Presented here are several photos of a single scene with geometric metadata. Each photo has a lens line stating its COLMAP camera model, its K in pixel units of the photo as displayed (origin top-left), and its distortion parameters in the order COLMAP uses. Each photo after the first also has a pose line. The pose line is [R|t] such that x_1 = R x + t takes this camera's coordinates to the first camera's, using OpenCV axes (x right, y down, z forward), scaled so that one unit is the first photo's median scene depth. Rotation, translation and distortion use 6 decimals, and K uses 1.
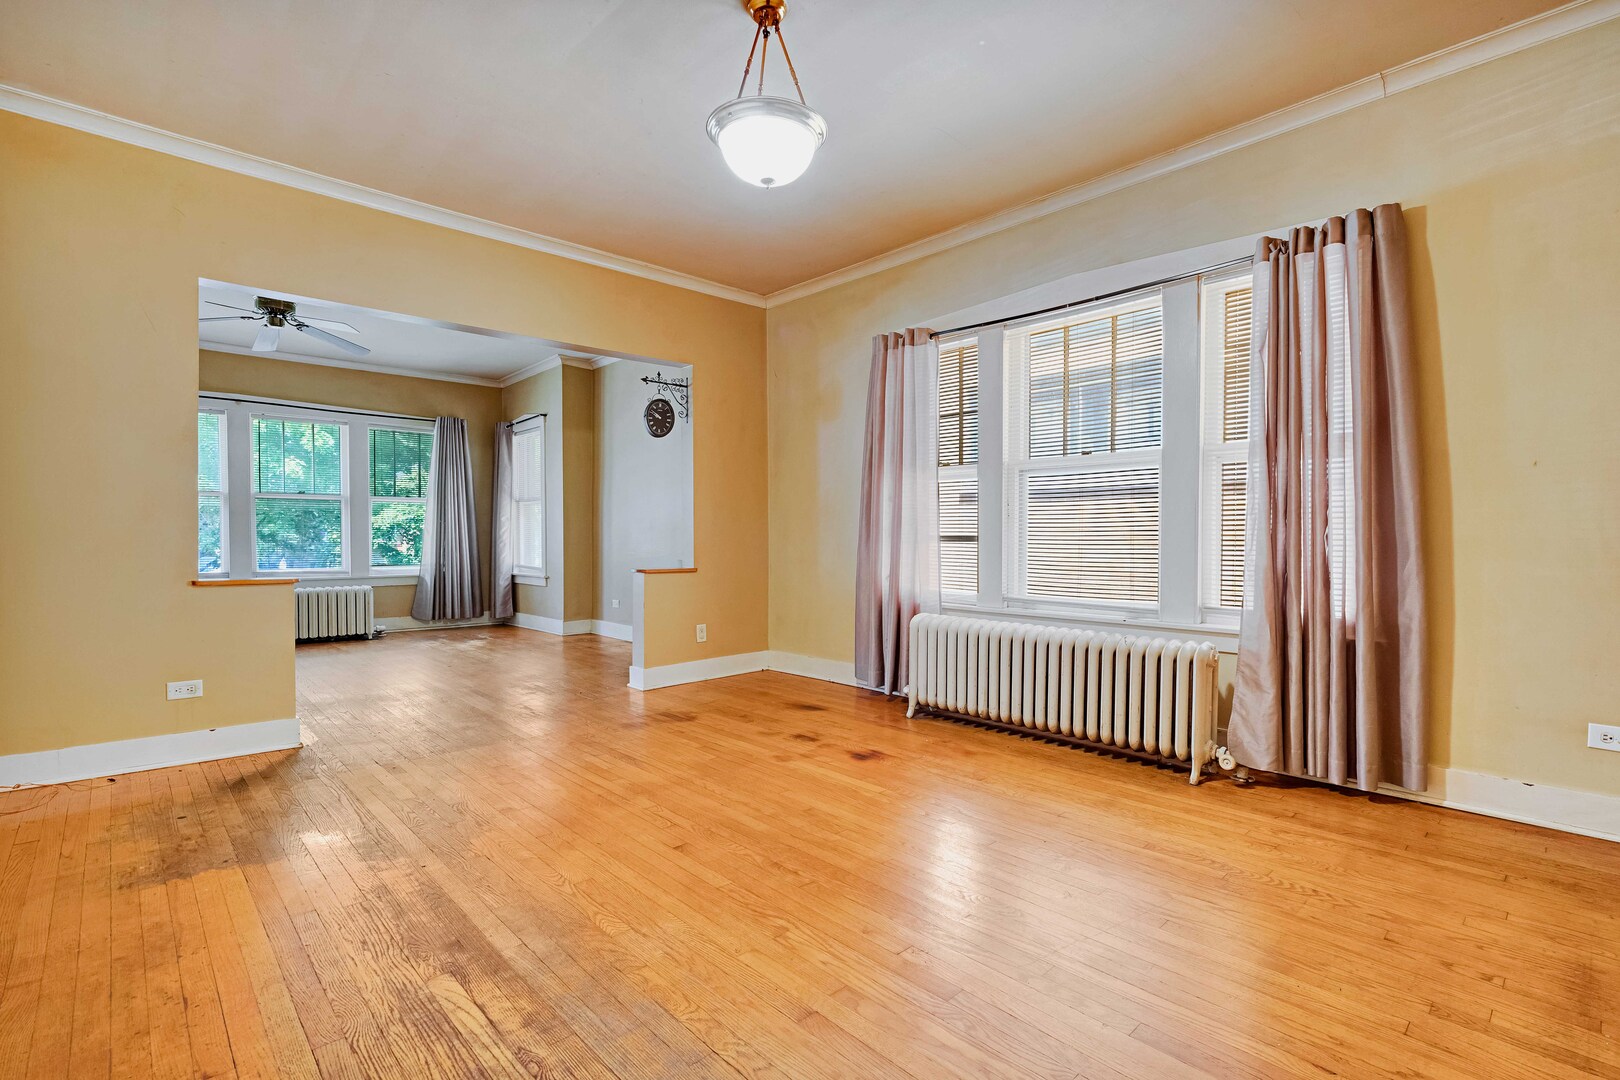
lens RADIAL K [[746.7, 0, 809.6], [0, 746.7, 545.3], [0, 0, 1]] dist [-0.002102, -0.000095]
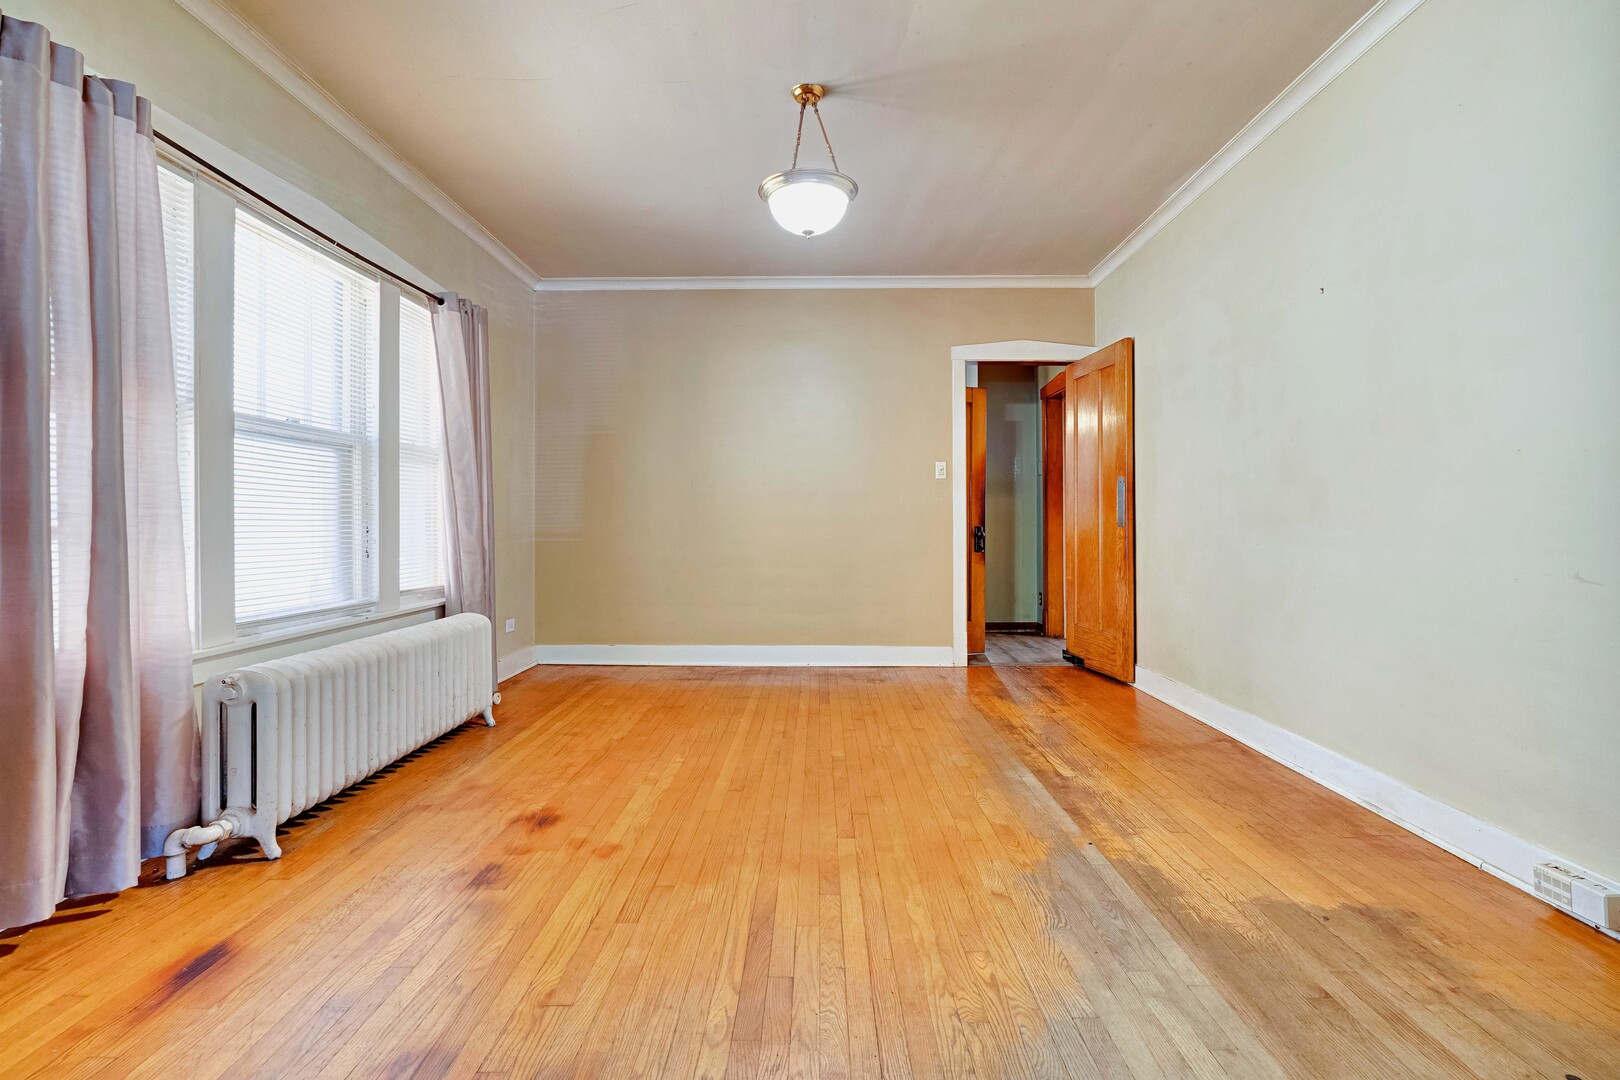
lens RADIAL K [[736.5, 0, 807.2], [0, 736.5, 522.0], [0, 0, 1]] dist [-0.001952, -0.000374]
pose [[-0.716618, 0.001714, 0.697464, -0.363639], [0.011960, 0.999880, 0.009832, -0.012768], [-0.697363, 0.015388, -0.716553, 0.766843]]
